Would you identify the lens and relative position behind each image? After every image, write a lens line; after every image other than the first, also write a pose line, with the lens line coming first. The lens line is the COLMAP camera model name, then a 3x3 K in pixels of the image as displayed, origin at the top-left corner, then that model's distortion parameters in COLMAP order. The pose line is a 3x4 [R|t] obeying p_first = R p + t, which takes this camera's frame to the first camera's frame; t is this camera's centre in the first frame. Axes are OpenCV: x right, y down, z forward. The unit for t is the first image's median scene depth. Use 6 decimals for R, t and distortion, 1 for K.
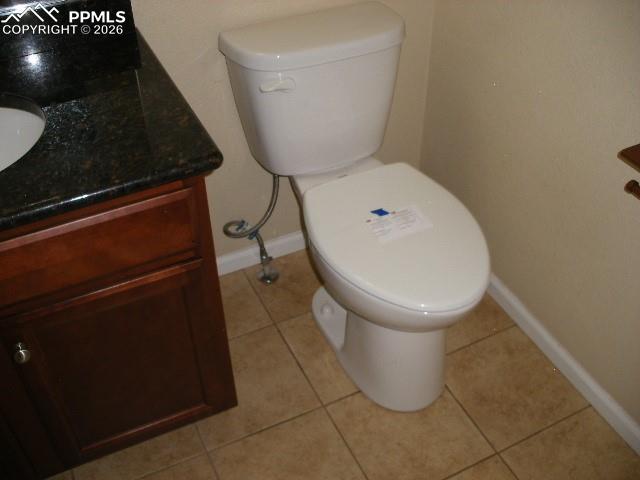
lens RADIAL K [[677.9, 0, 319.1], [0, 677.9, 241.1], [0, 0, 1]] dist [-0.142943, 0.000000]
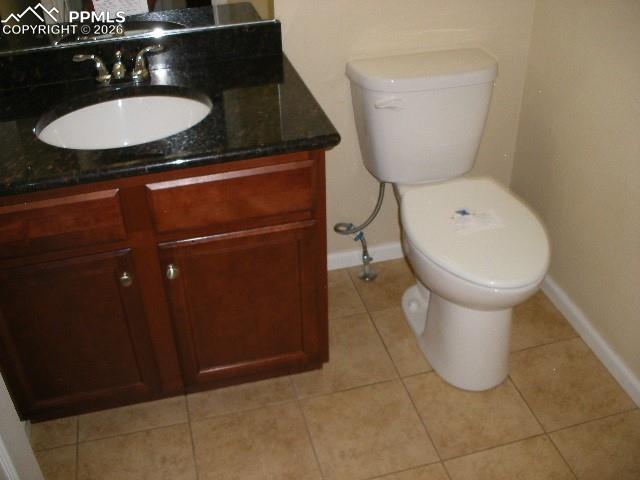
lens RADIAL K [[677.9, 0, 320.4], [0, 677.9, 235.7], [0, 0, 1]] dist [-0.142943, 0.000000]
pose [[0.980748, 0.099045, -0.168297, 0.044475], [-0.117380, 0.987760, -0.102721, 0.145723], [0.156063, 0.120498, 0.980370, -0.211041]]
